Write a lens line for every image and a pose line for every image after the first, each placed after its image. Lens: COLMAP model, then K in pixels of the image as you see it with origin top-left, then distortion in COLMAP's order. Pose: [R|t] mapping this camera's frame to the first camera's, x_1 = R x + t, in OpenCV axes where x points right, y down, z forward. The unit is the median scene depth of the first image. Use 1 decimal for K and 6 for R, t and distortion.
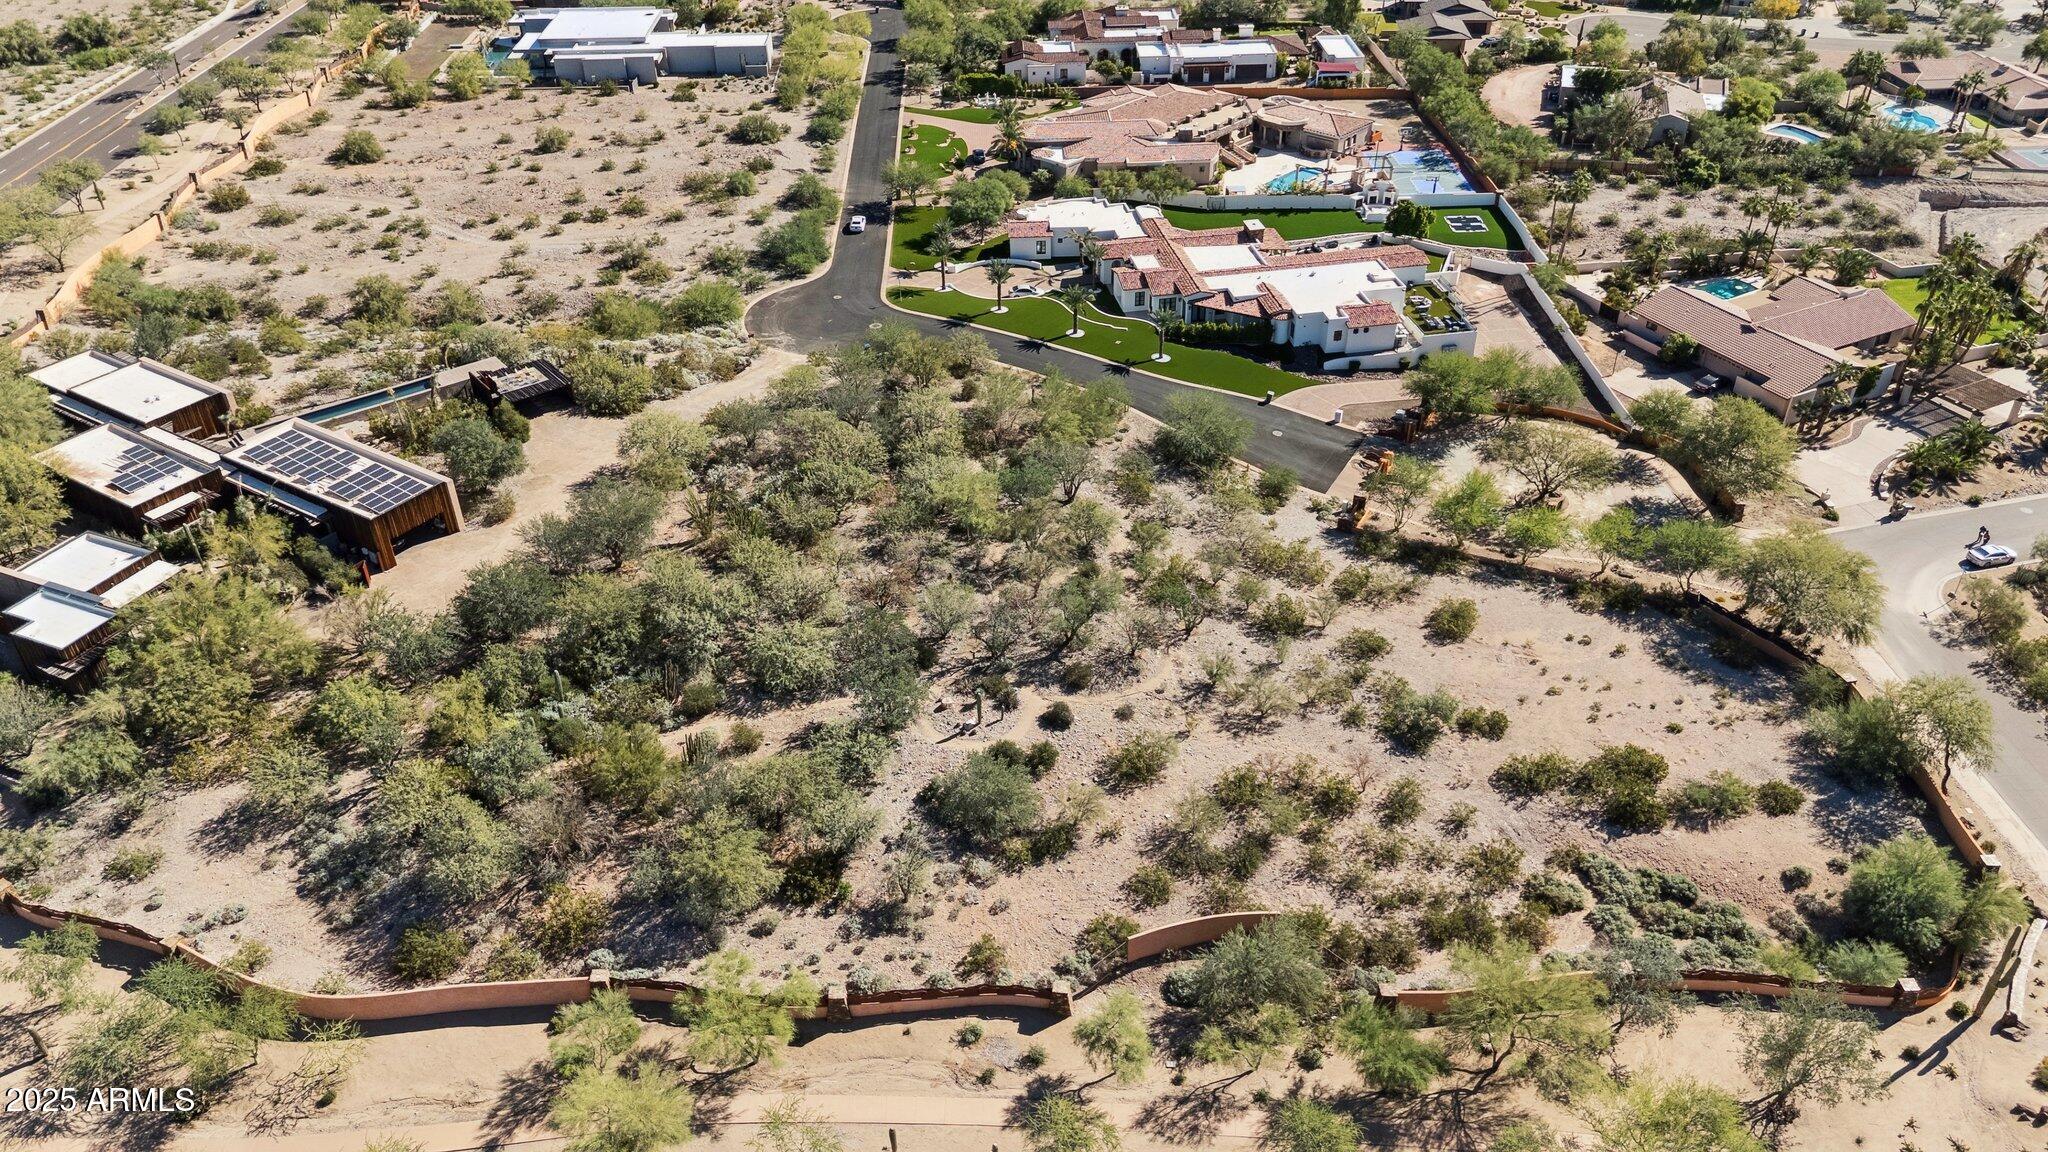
lens RADIAL K [[1497.7, 0, 1024.0], [0, 1497.7, 576.0], [0, 0, 1]] dist [0.082845, -0.109248]
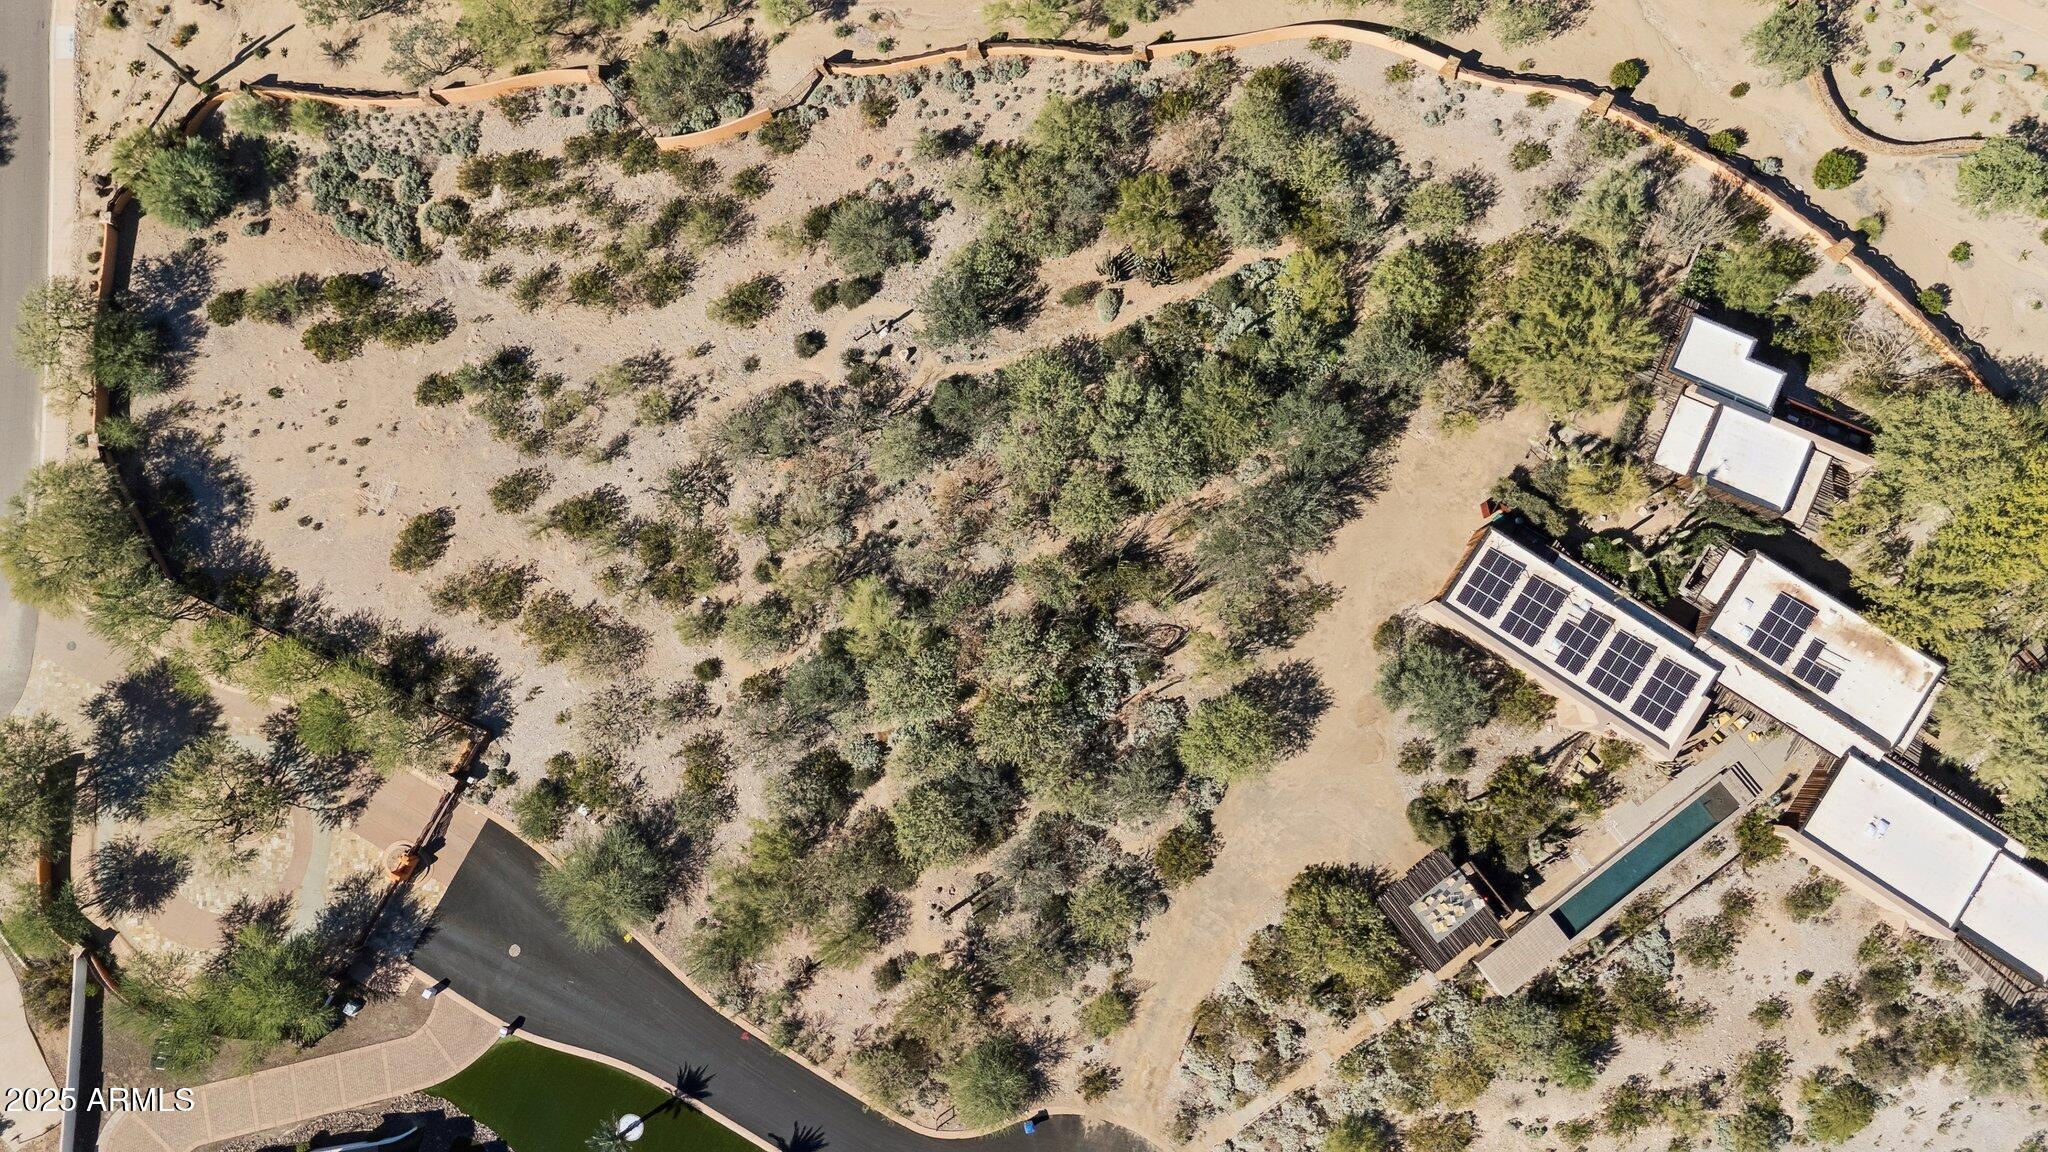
lens RADIAL K [[1561.3, 0, 1028.7], [0, 1561.3, 526.8], [0, 0, 1]] dist [0.079860, -0.098723]
pose [[-0.998292, -0.002865, 0.058356, -0.192813], [0.053209, -0.457135, 0.887804, -0.912746], [0.024133, 0.889393, 0.456506, 0.527813]]
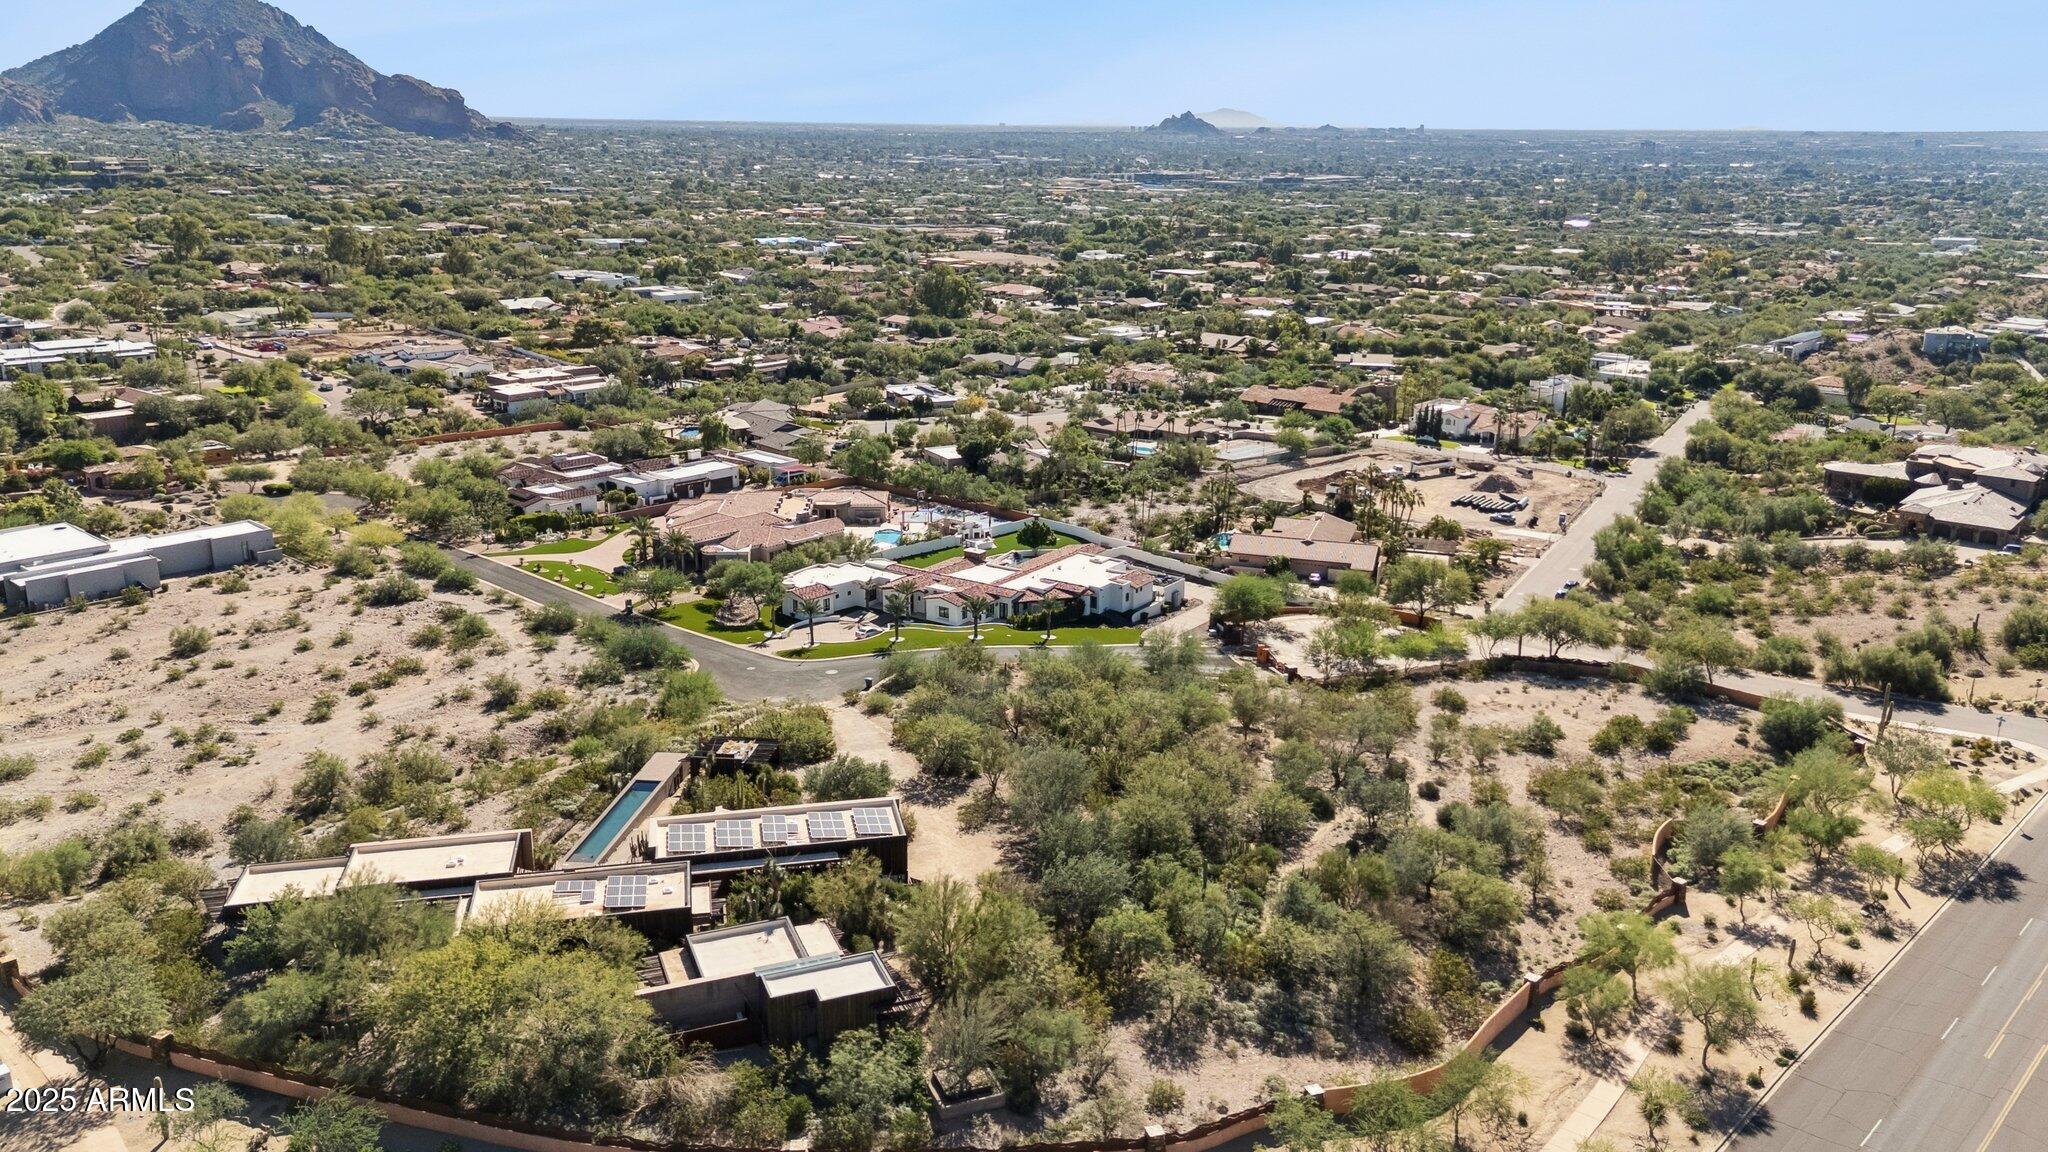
lens RADIAL K [[1561.3, 0, 1028.7], [0, 1561.3, 526.8], [0, 0, 1]] dist [0.079860, -0.098723]
pose [[0.700339, -0.156448, 0.696455, -1.049084], [0.386813, 0.903188, -0.186083, 0.003289], [-0.599918, 0.399719, 0.693054, 0.133676]]
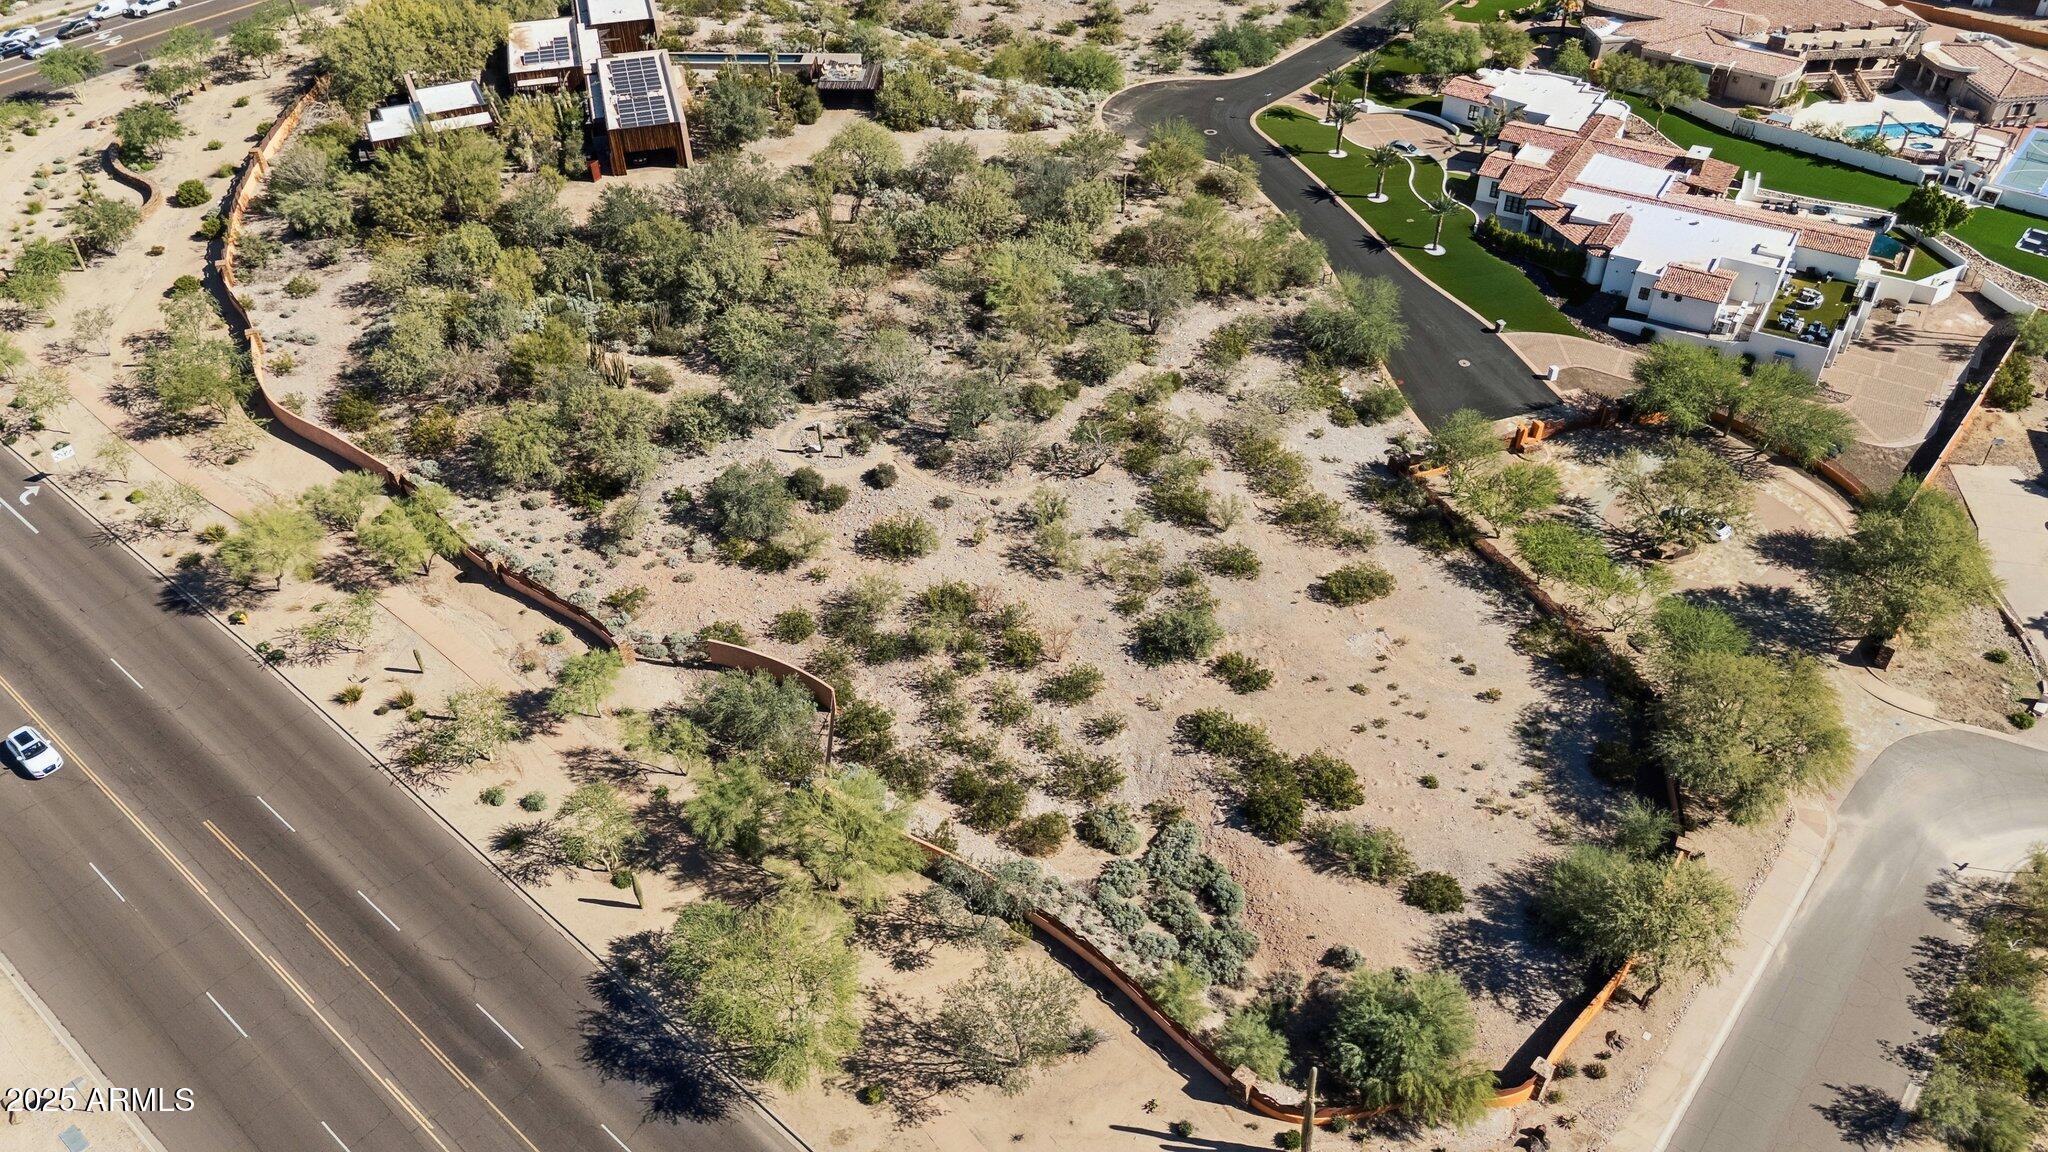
lens RADIAL K [[1561.3, 0, 1028.7], [0, 1561.3, 526.8], [0, 0, 1]] dist [0.079860, -0.098723]
pose [[0.750489, 0.407887, -0.519994, 0.622985], [-0.369627, 0.911308, 0.181366, -0.100992], [0.547851, 0.056091, 0.834693, 0.122598]]
